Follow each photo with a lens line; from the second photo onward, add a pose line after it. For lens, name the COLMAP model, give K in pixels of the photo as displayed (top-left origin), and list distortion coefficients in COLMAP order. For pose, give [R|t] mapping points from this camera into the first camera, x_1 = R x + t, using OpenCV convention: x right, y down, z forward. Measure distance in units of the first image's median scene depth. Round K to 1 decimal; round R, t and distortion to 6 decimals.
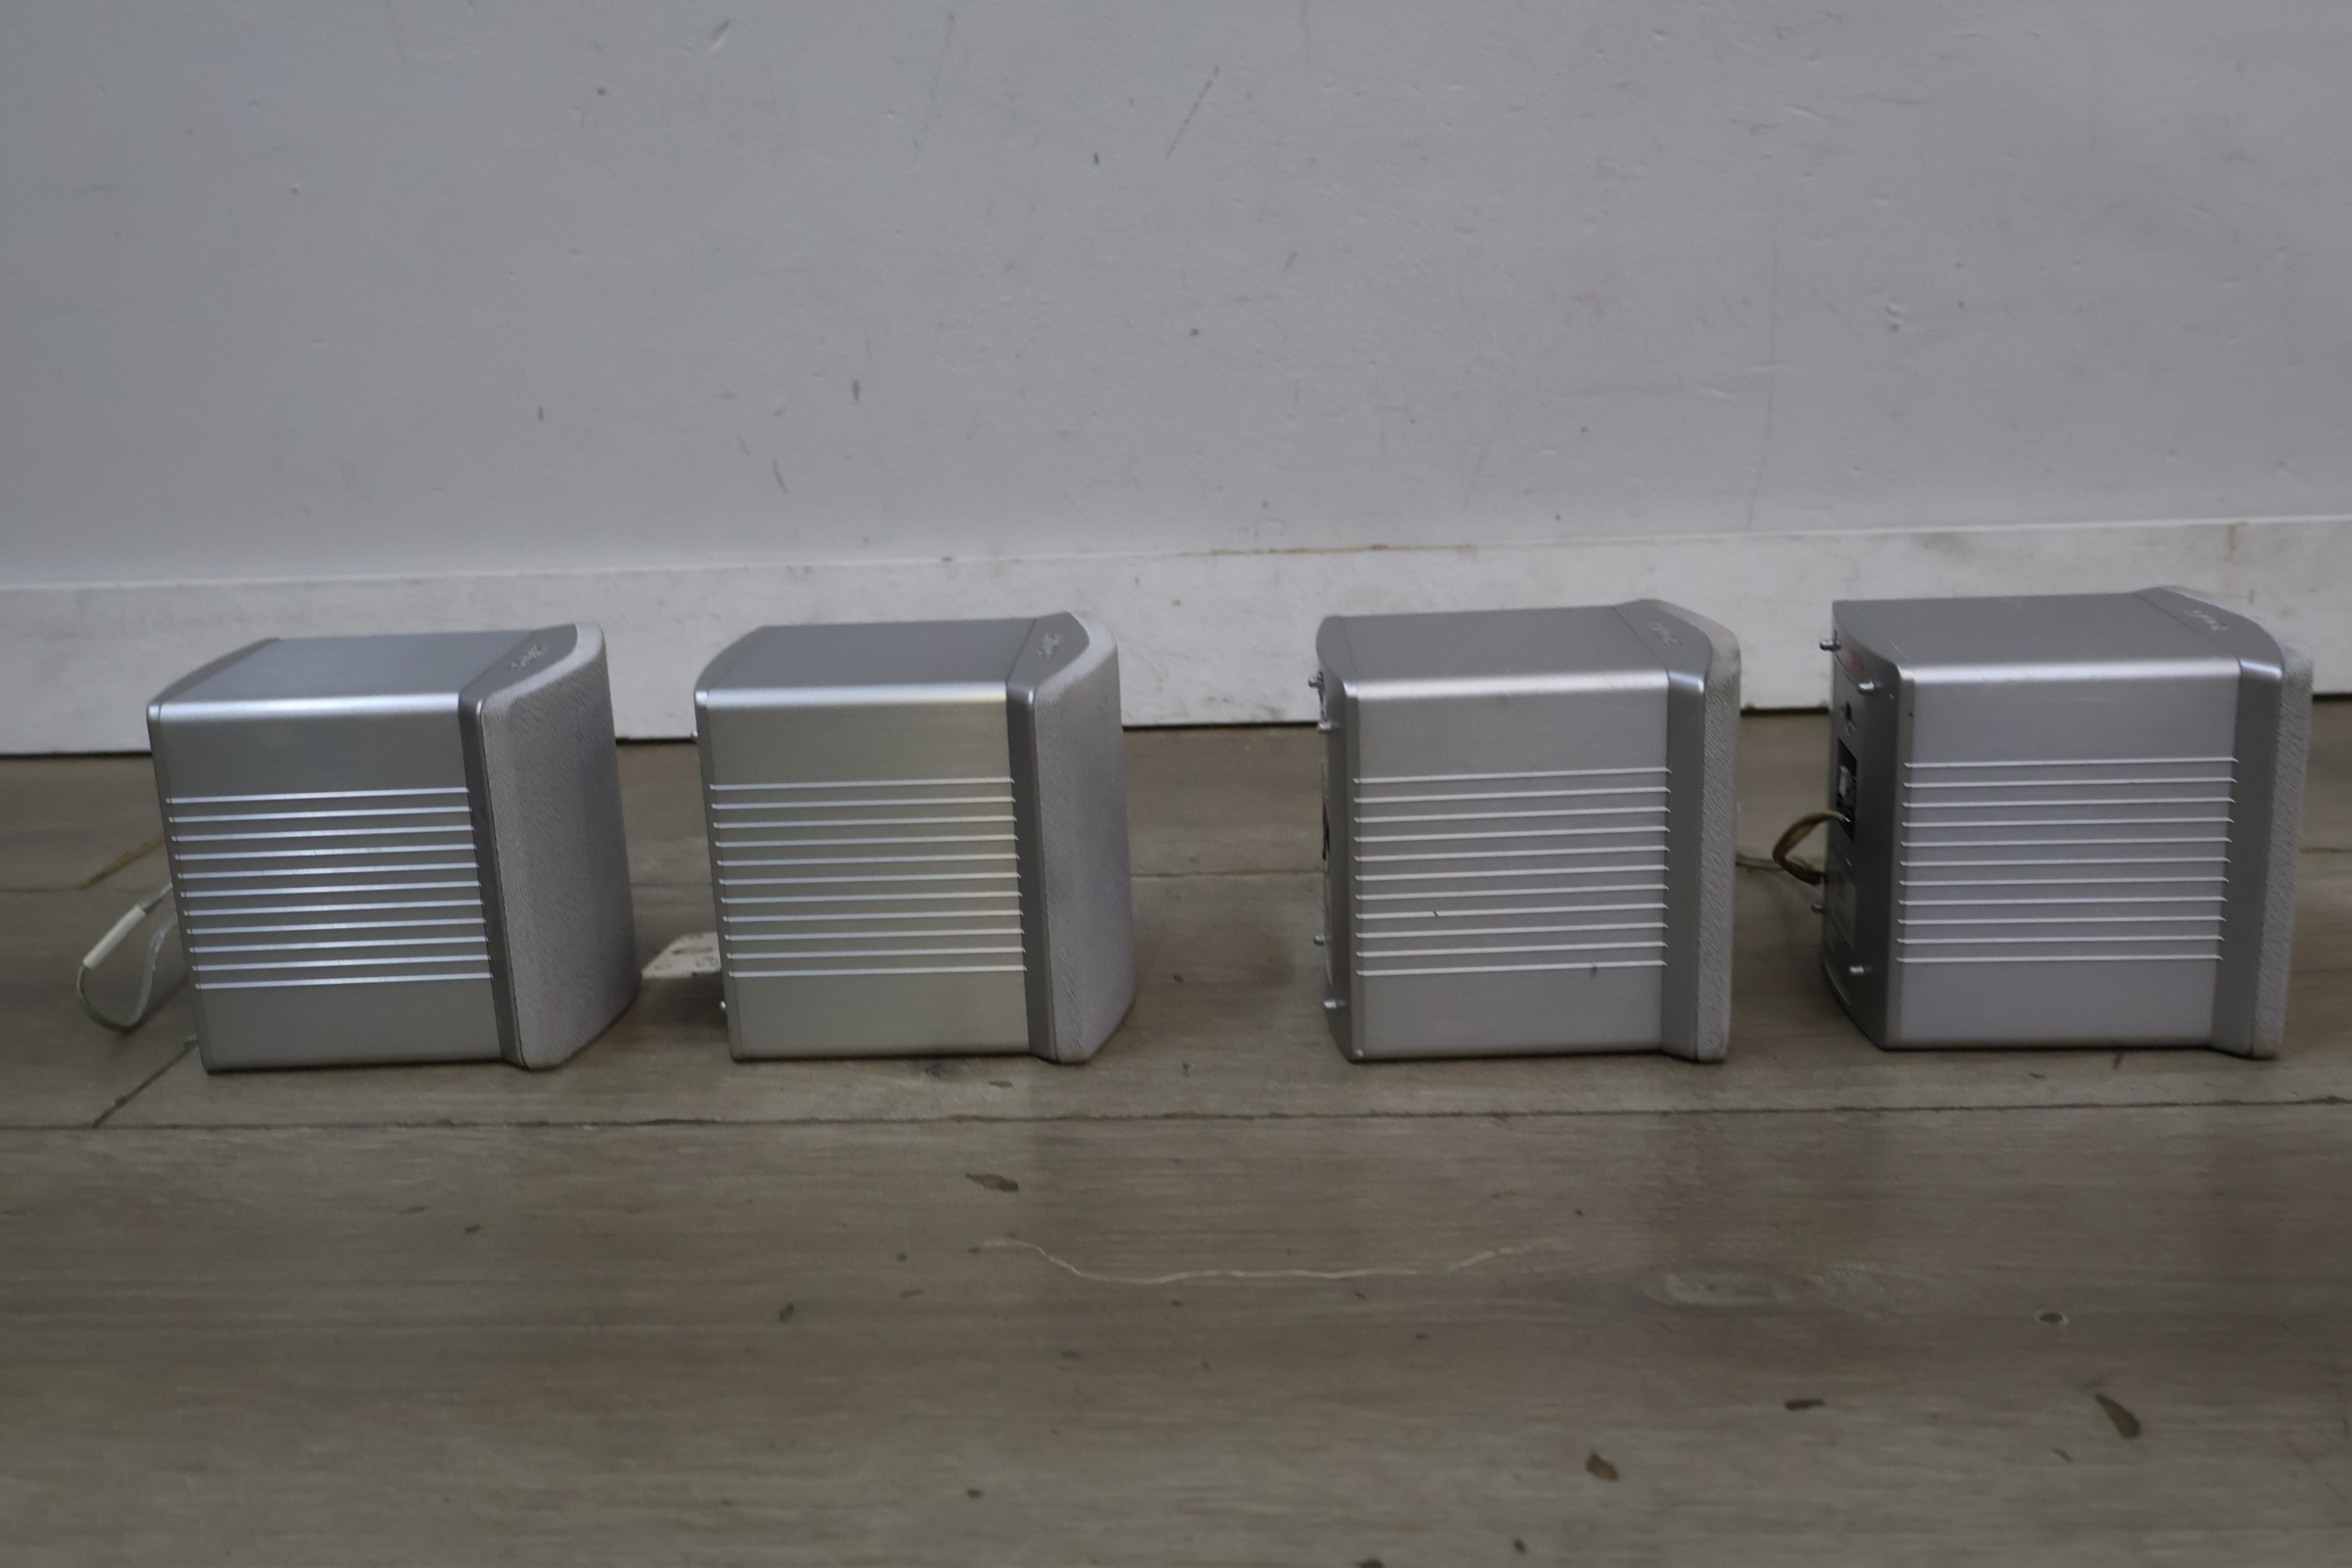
lens RADIAL K [[2334.8, 0, 1170.1], [0, 2334.8, 785.2], [0, 0, 1]] dist [0.012137, 0.000000]
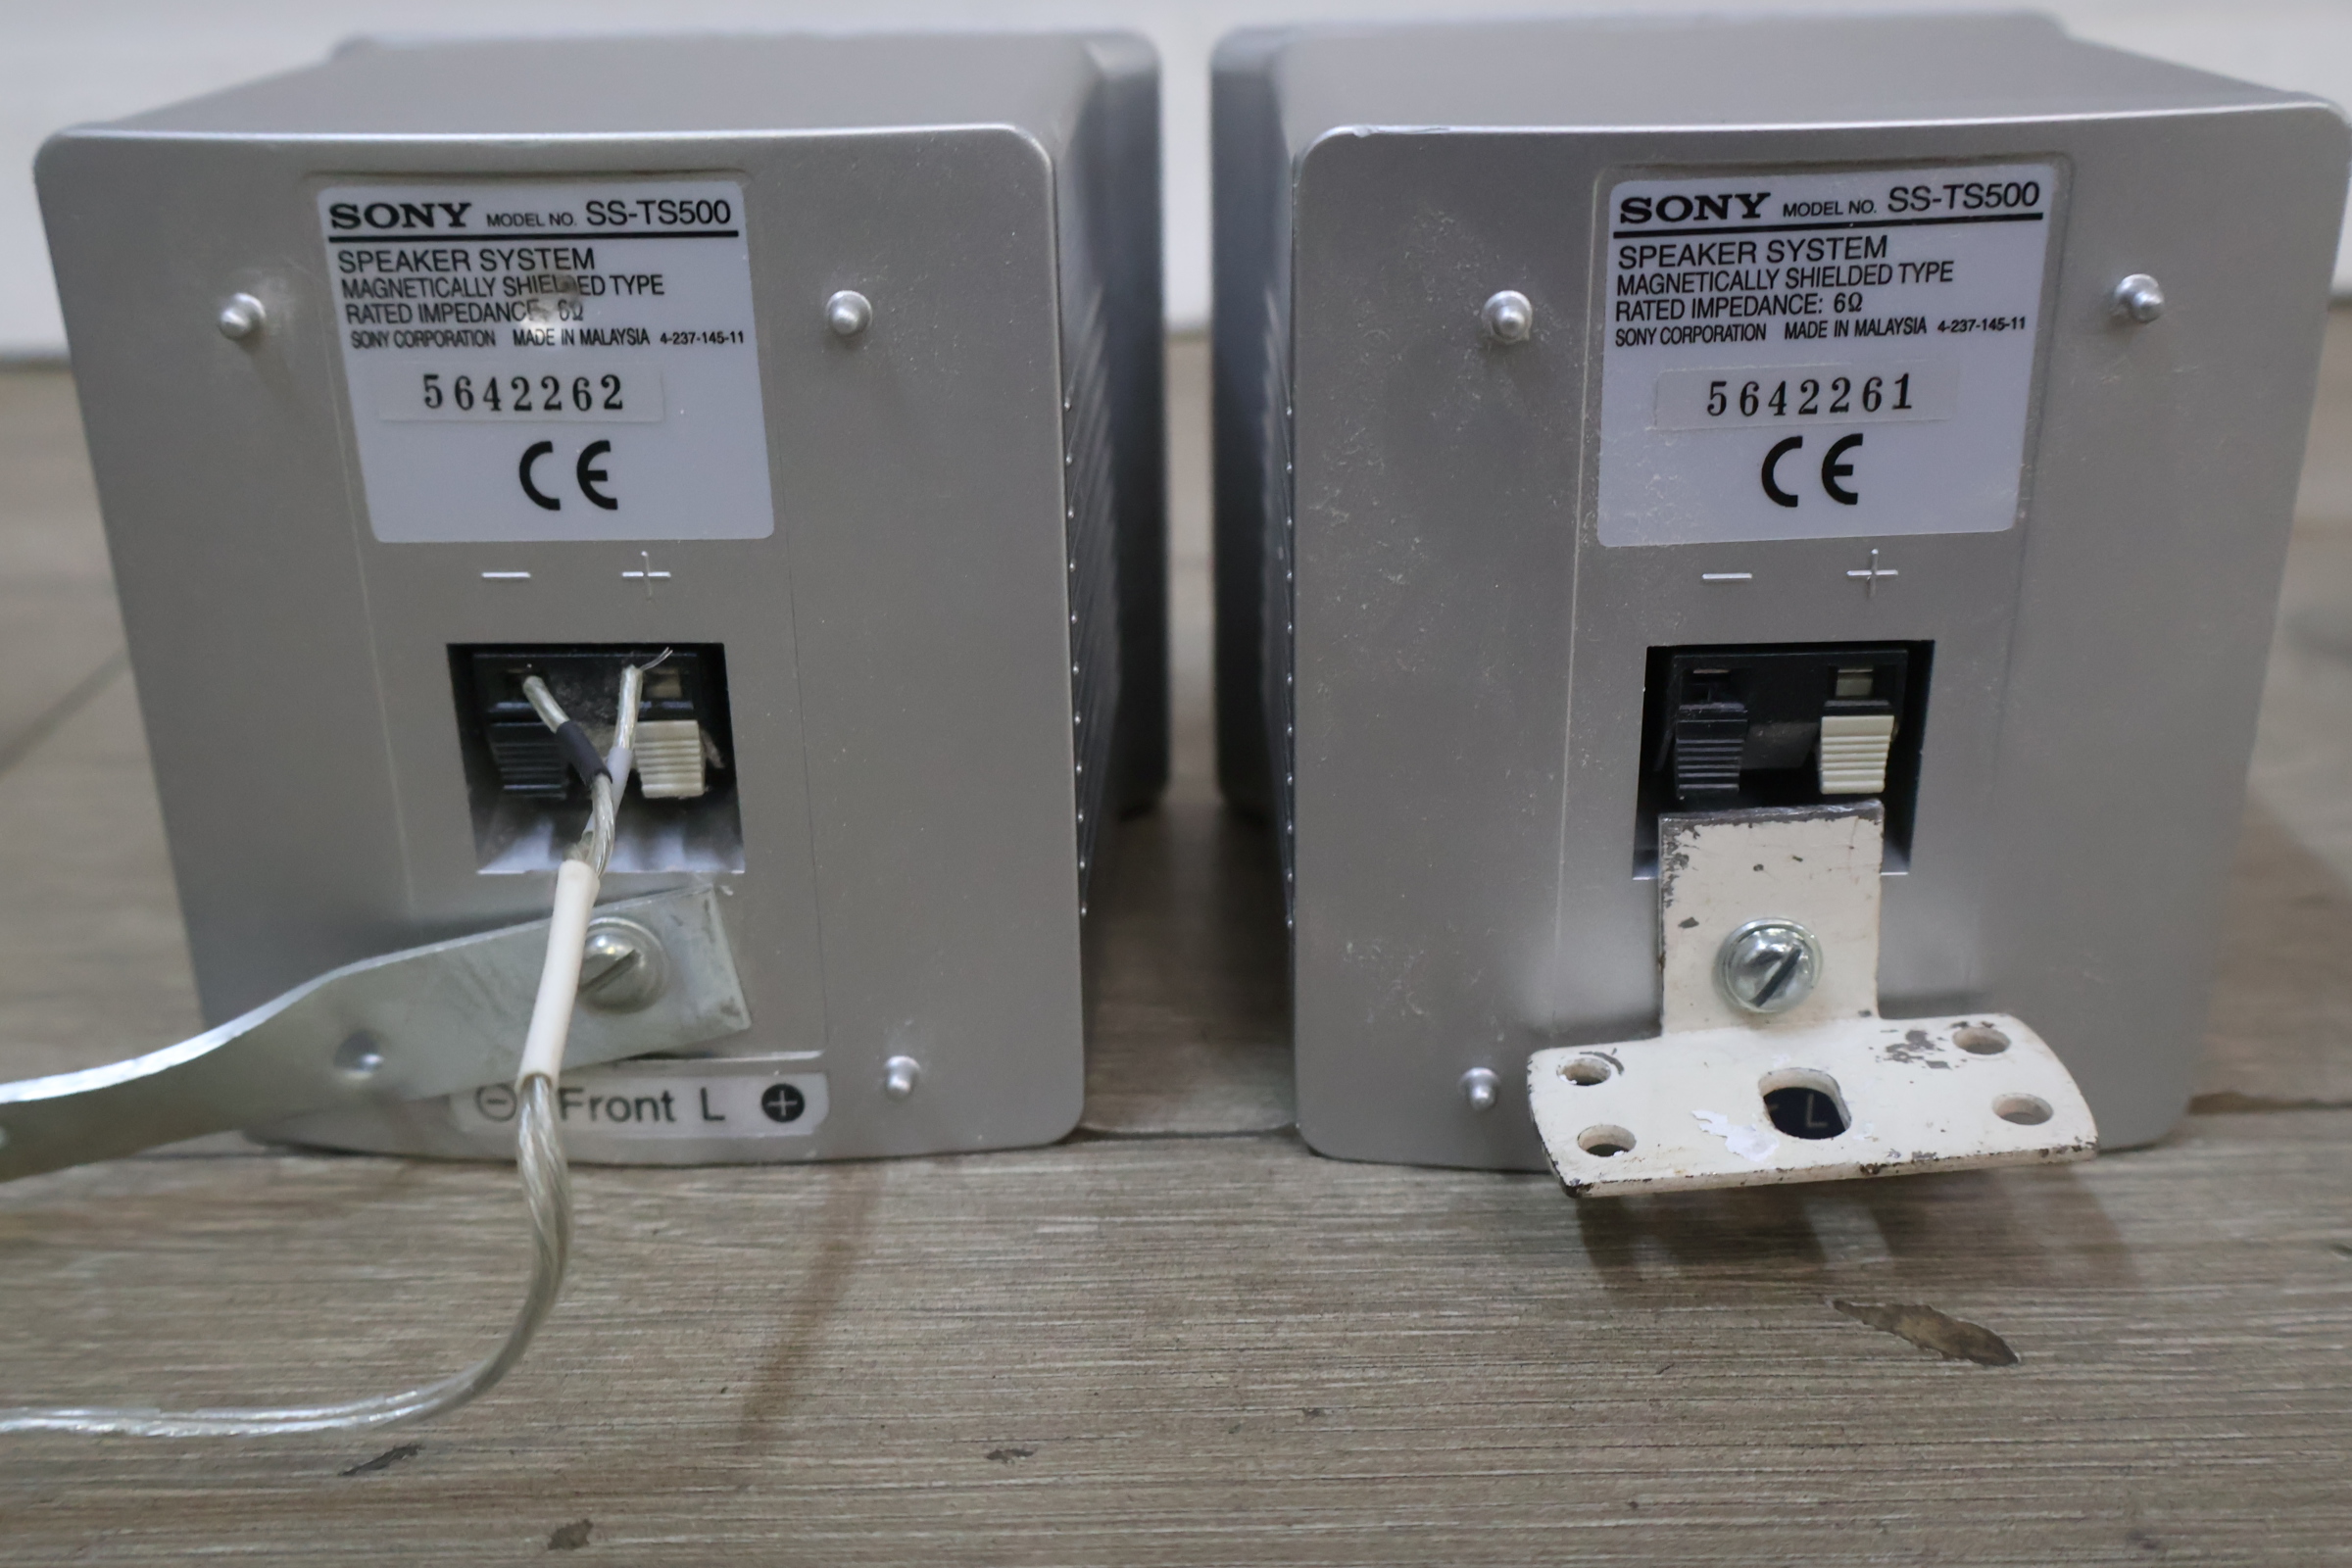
lens RADIAL K [[2334.8, 0, 1168.6], [0, 2334.8, 770.5], [0, 0, 1]] dist [0.012137, 0.000000]
pose [[0.997124, -0.012486, 0.074747, -0.213782], [0.003380, 0.992679, 0.120738, 0.030513], [-0.075707, -0.120138, 0.989866, 0.604030]]
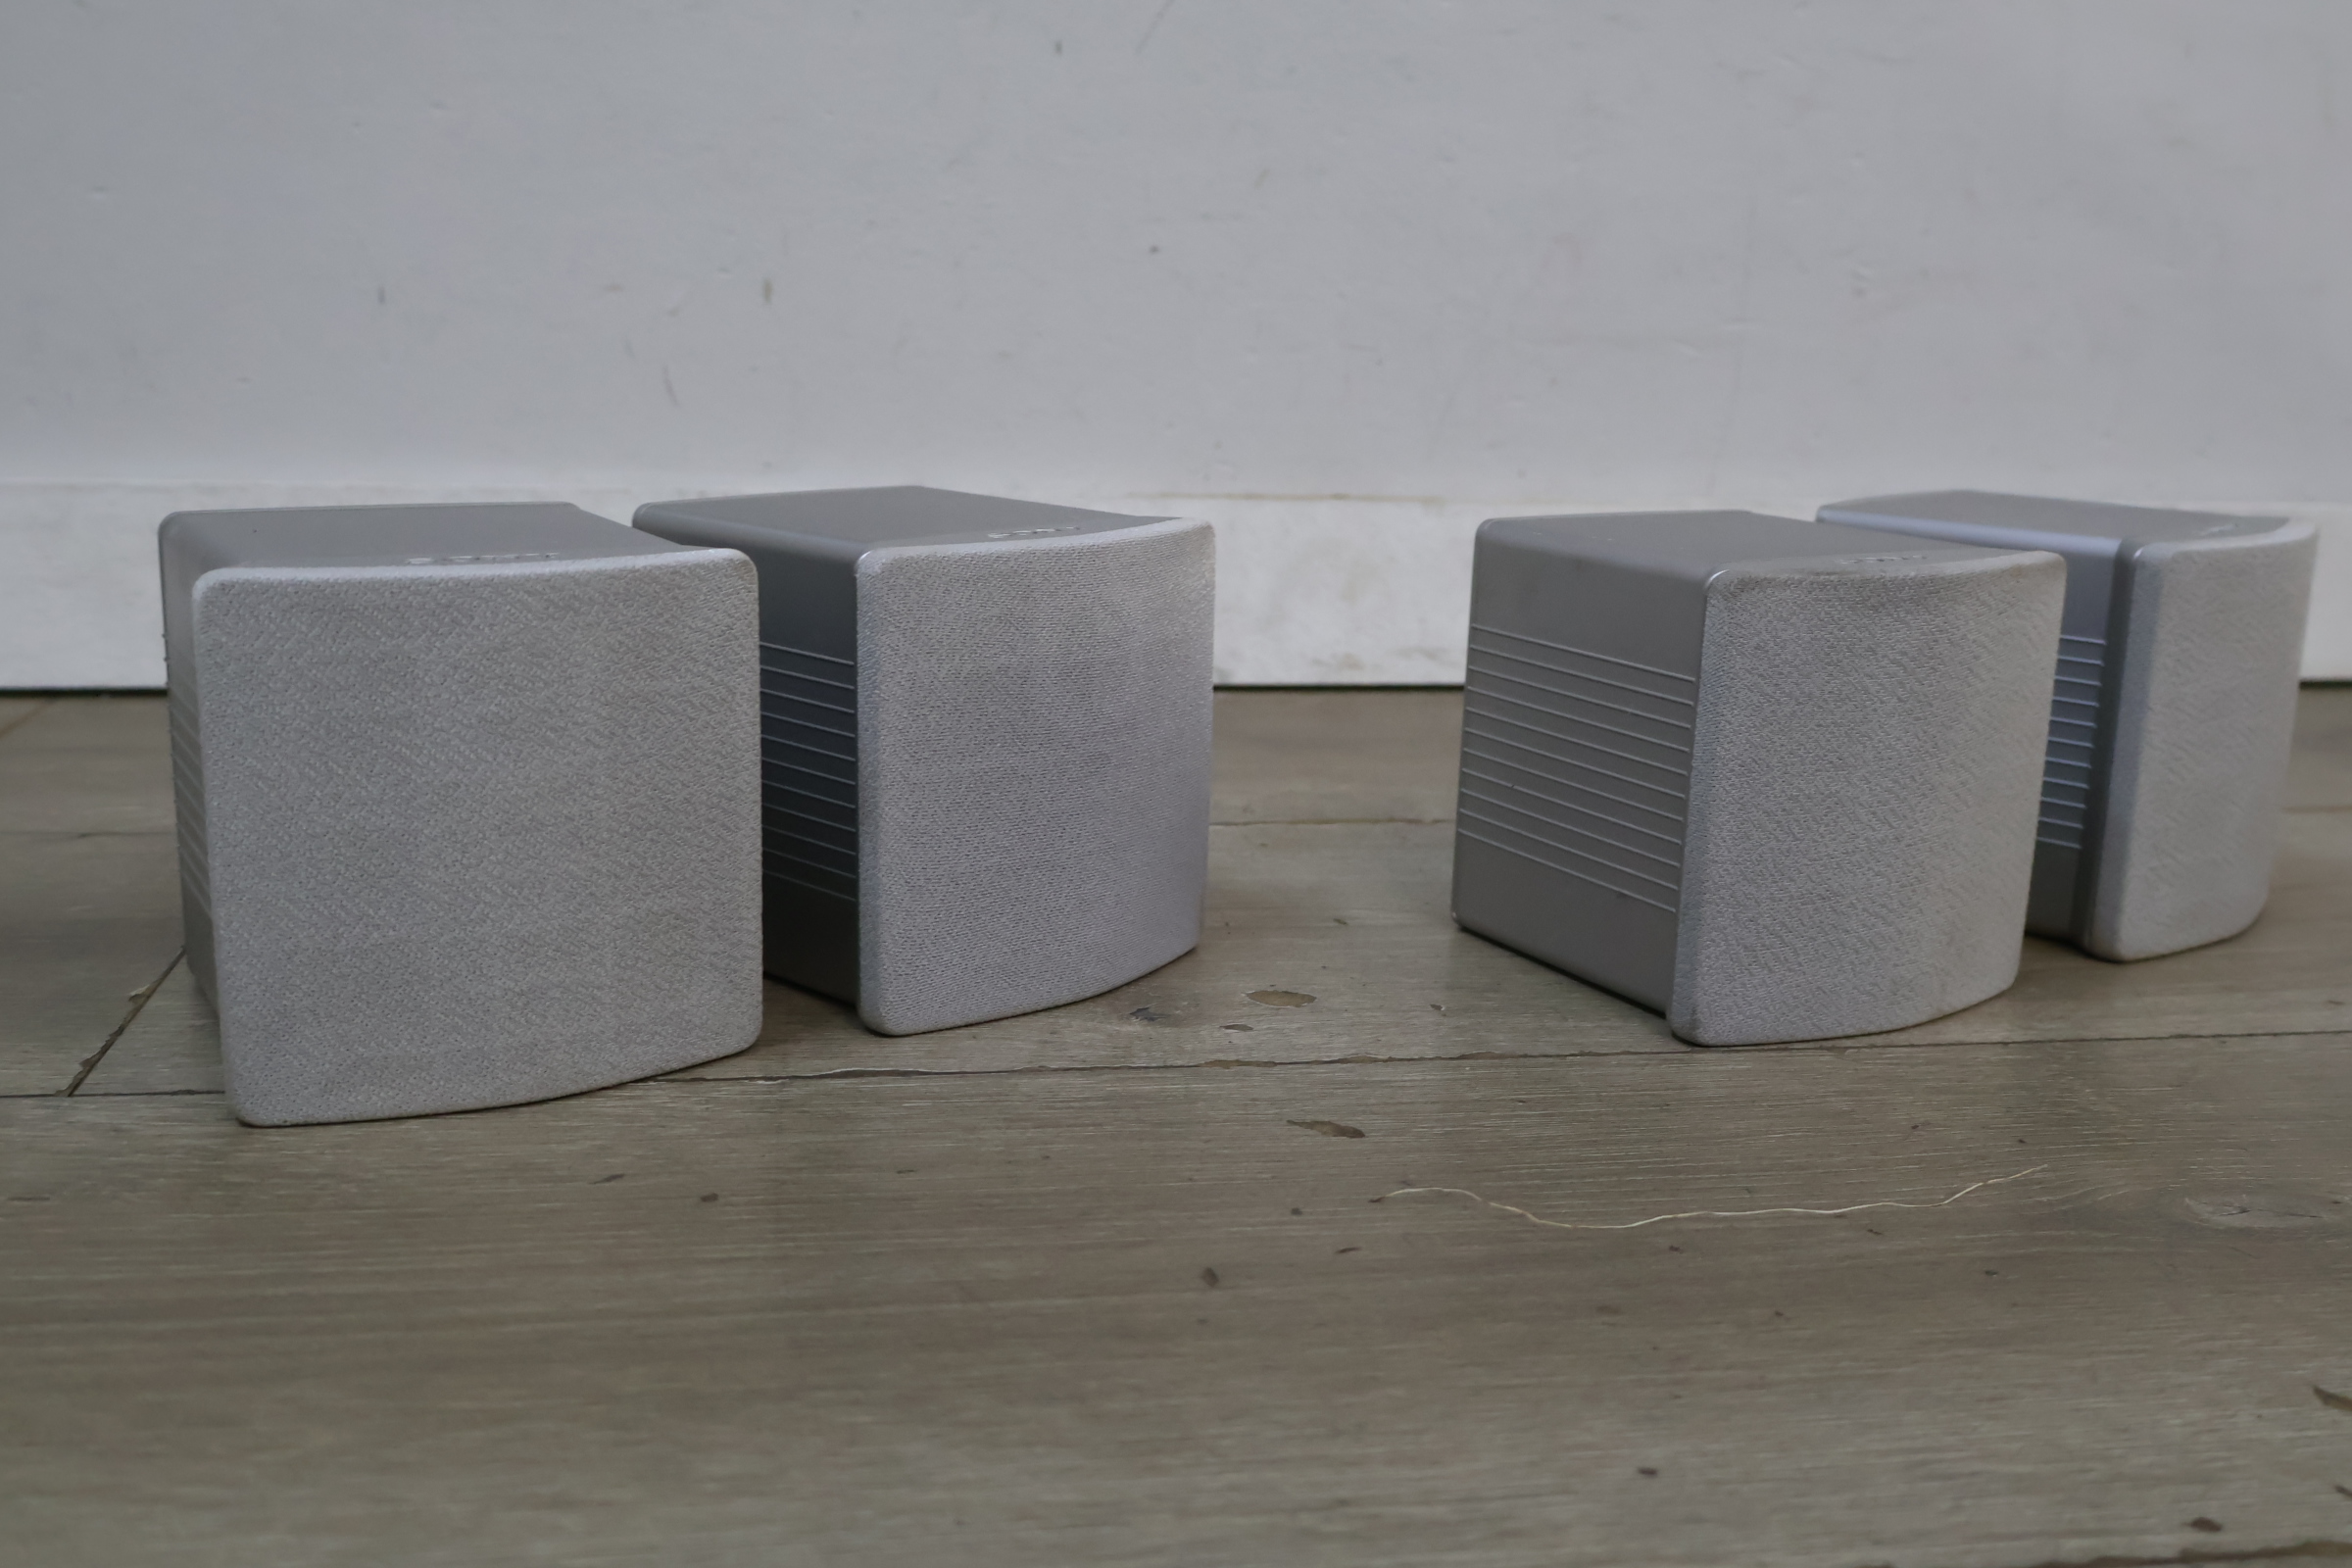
lens RADIAL K [[2334.8, 0, 1182.2], [0, 2334.8, 782.2], [0, 0, 1]] dist [0.012137, 0.000000]
pose [[0.971313, 0.014970, 0.237334, -0.303816], [-0.006072, 0.999253, -0.038177, 0.075144], [-0.237728, 0.035640, 0.970678, 0.197189]]
